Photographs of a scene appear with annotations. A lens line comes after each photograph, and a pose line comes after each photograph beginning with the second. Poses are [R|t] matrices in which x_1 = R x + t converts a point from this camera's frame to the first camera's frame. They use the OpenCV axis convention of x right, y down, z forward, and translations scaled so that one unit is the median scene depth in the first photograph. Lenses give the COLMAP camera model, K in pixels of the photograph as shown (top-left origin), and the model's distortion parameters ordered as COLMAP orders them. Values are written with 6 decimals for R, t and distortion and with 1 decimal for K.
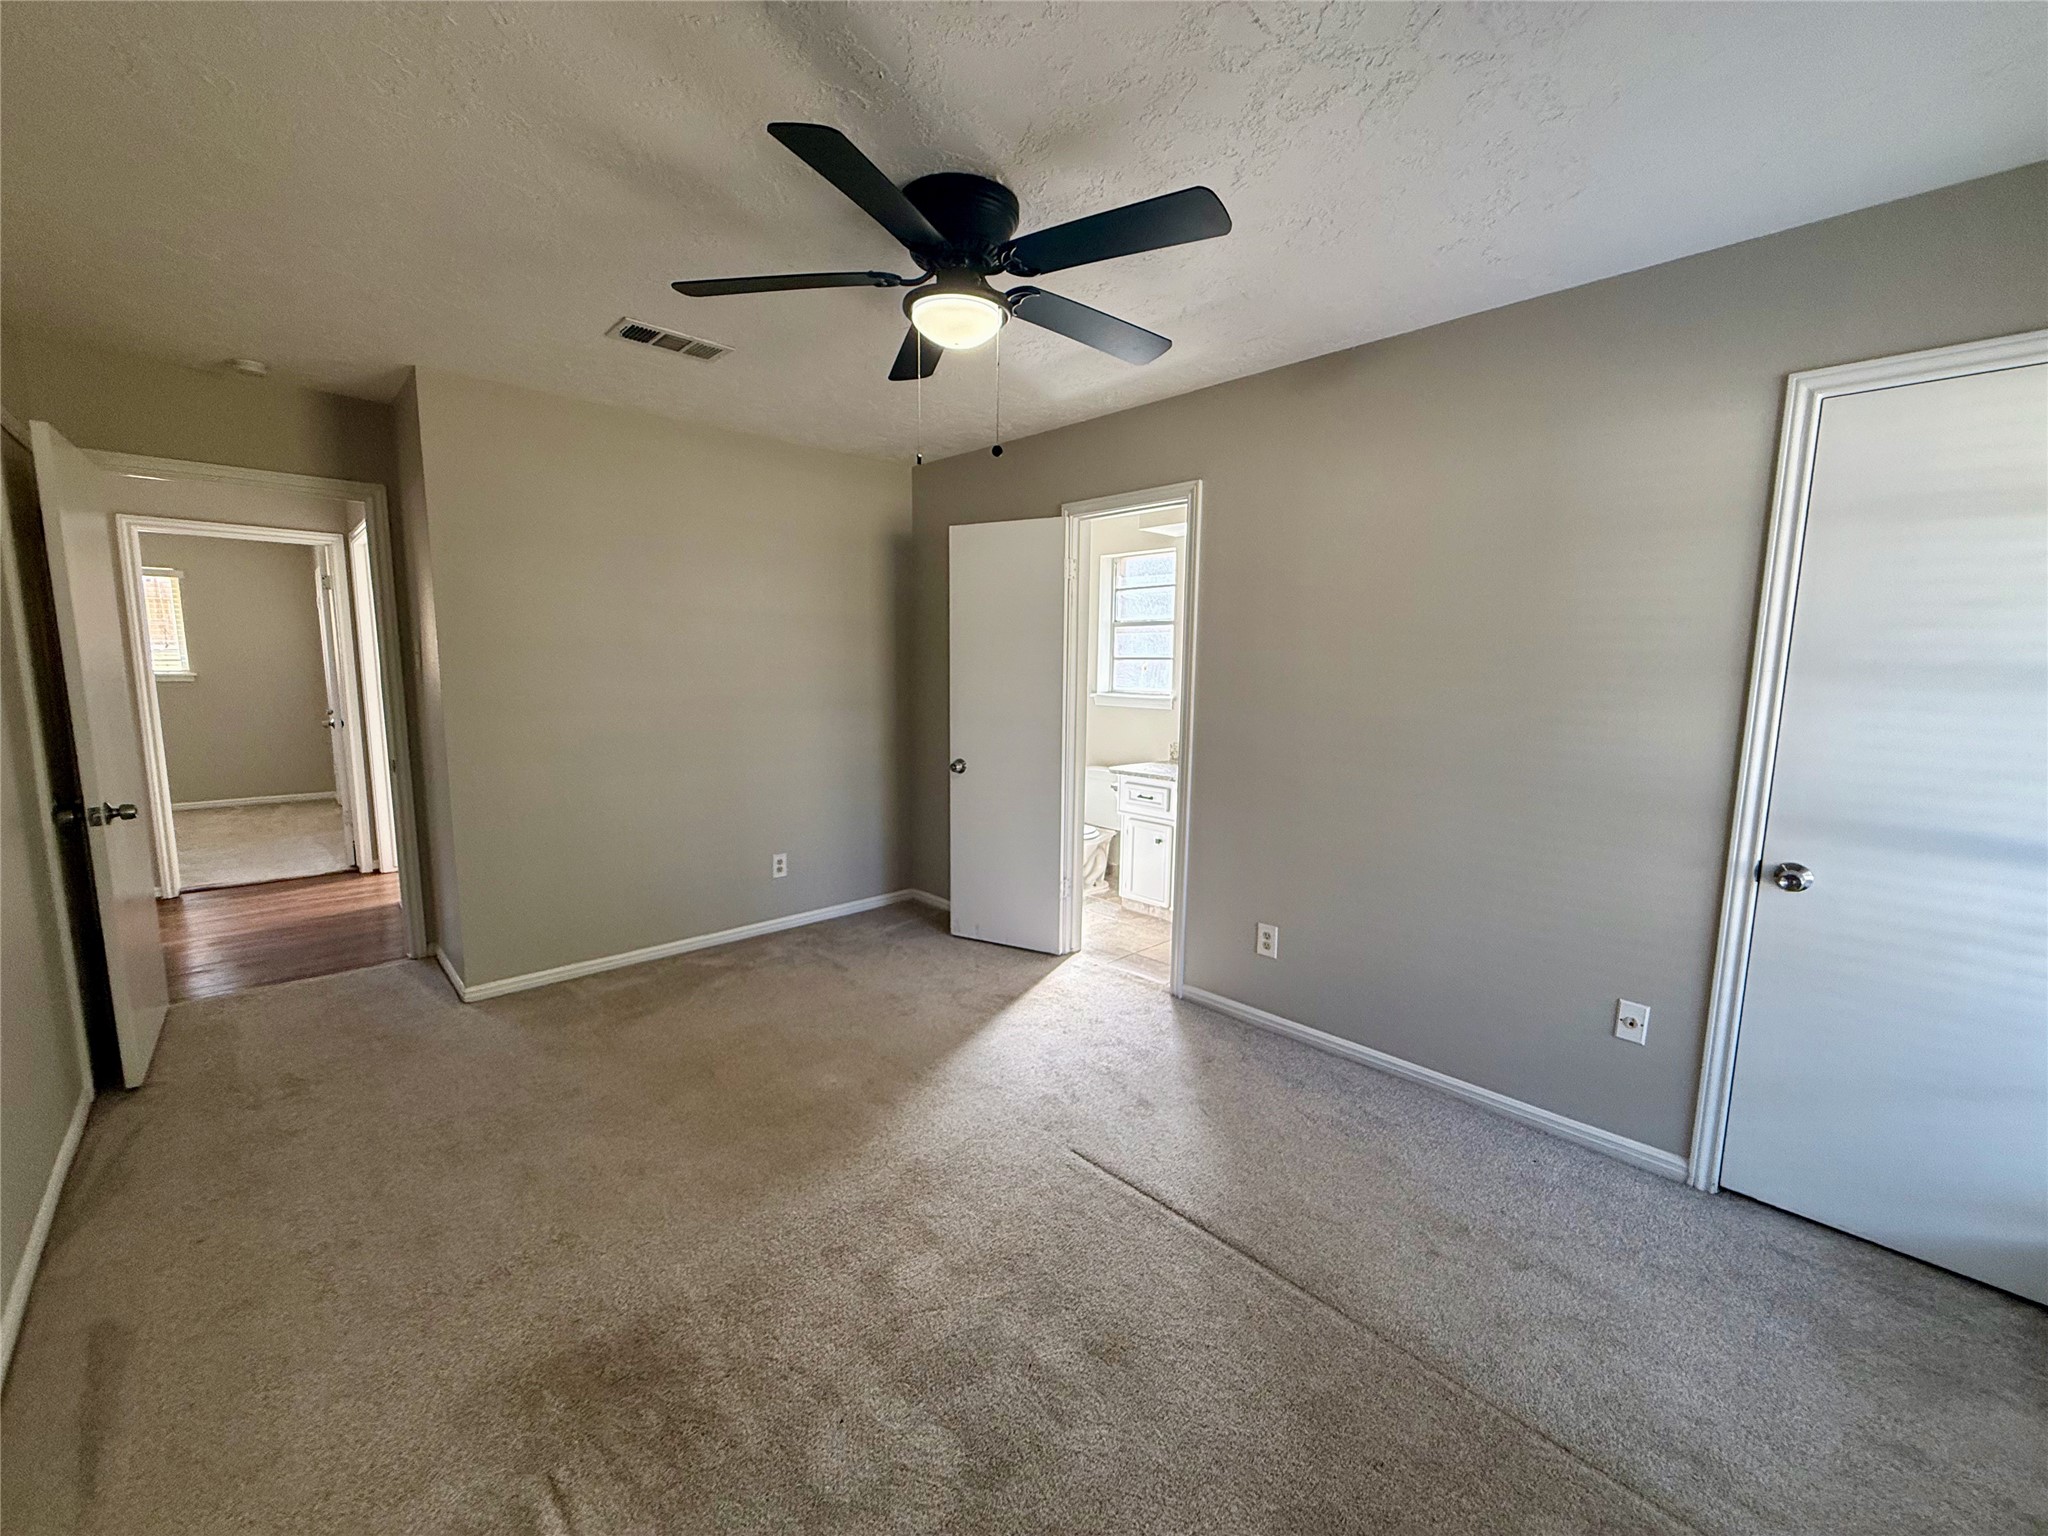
lens RADIAL K [[817.0, 0, 1021.9], [0, 817.0, 772.7], [0, 0, 1]] dist [-0.001333, -0.000230]
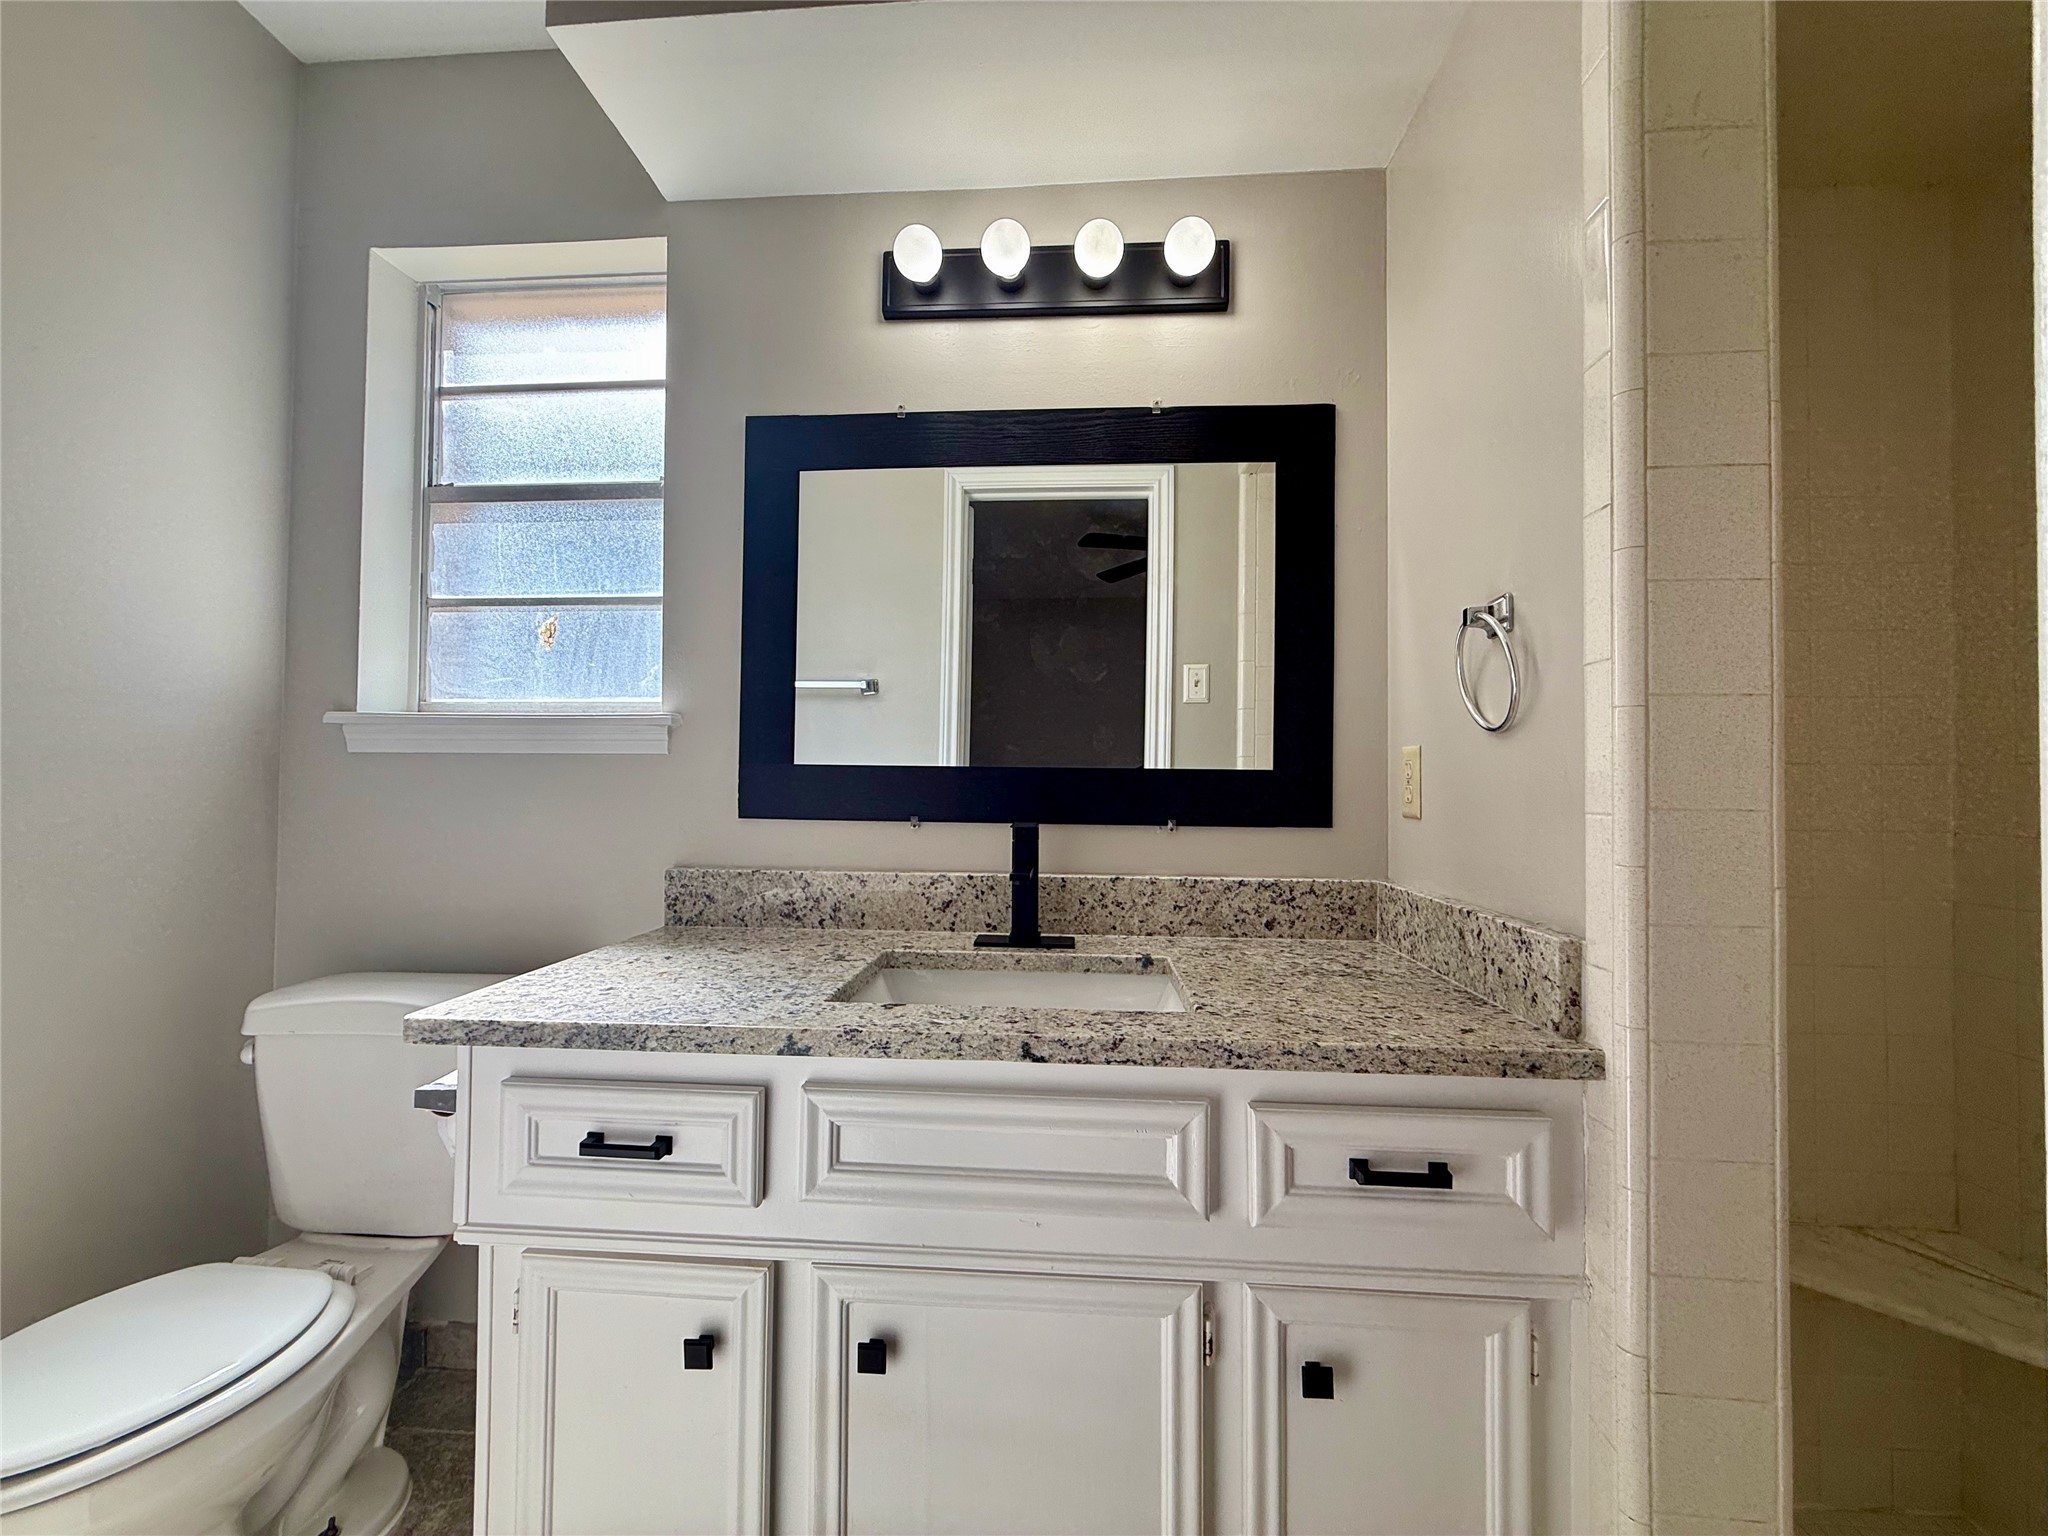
lens RADIAL K [[817.0, 0, 1026.4], [0, 817.0, 770.5], [0, 0, 1]] dist [-0.001333, -0.000230]
pose [[0.739309, 0.007036, 0.673330, 0.077008], [0.089350, 0.990078, -0.108452, -0.025524], [-0.667412, 0.140341, 0.731345, 0.672870]]
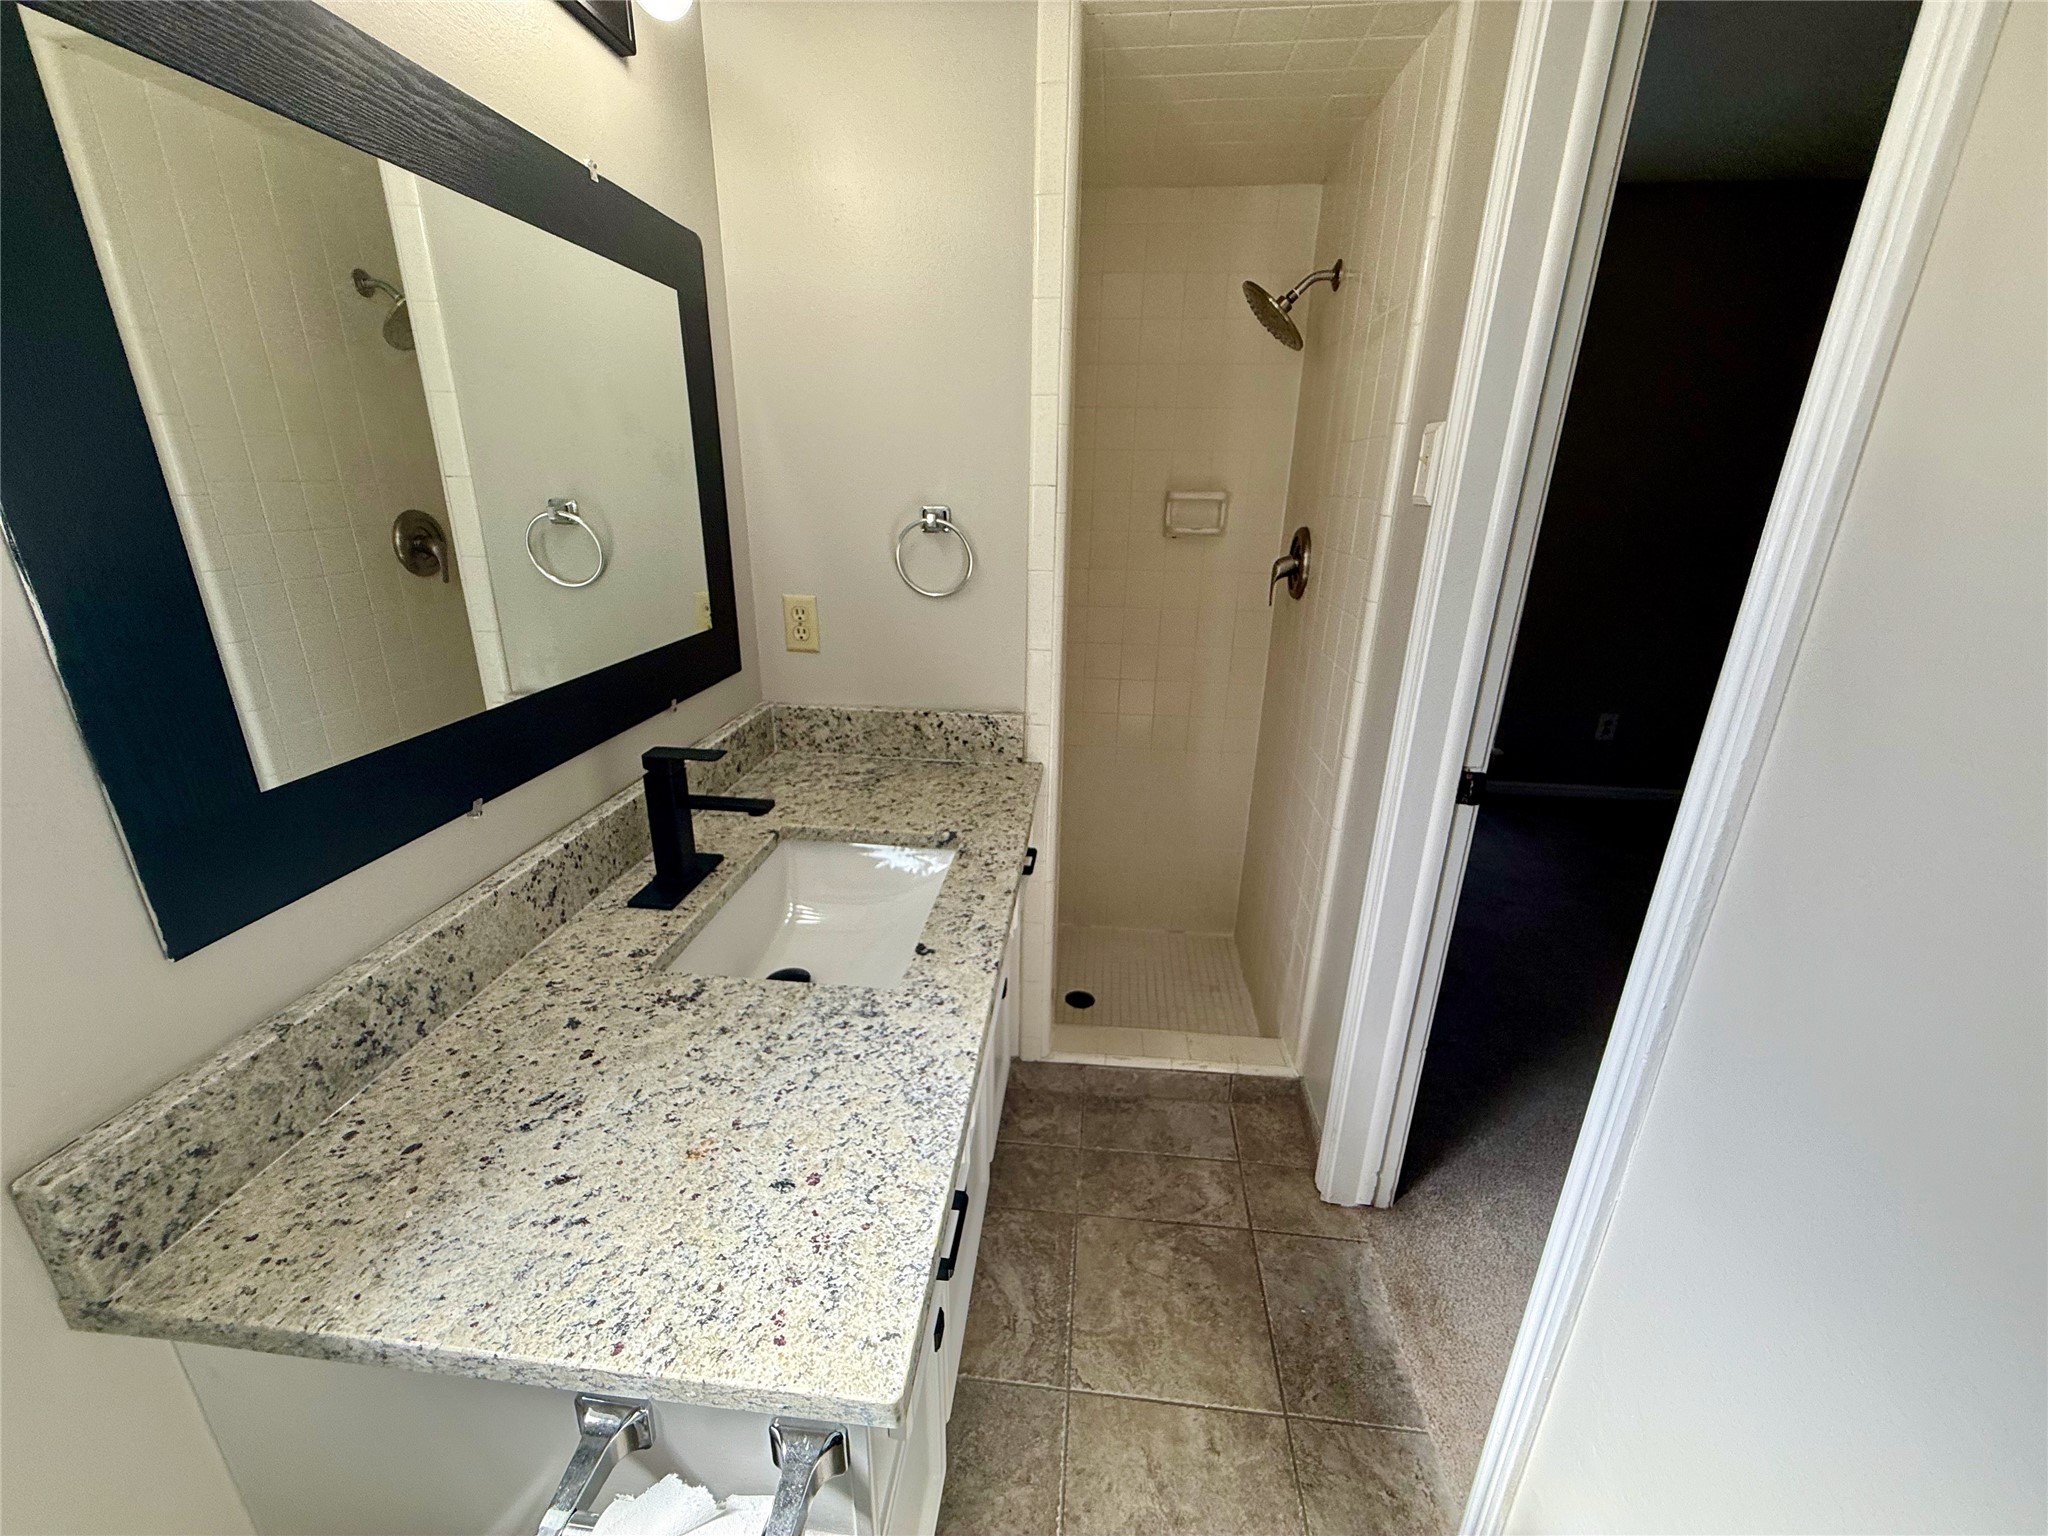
lens RADIAL K [[817.0, 0, 1021.1], [0, 817.0, 767.4], [0, 0, 1]] dist [-0.001333, -0.000230]
pose [[-0.647244, -0.277807, 0.709858, 0.032817], [0.072660, 0.904502, 0.420233, -0.123743], [-0.758812, 0.323572, -0.565248, 0.933194]]
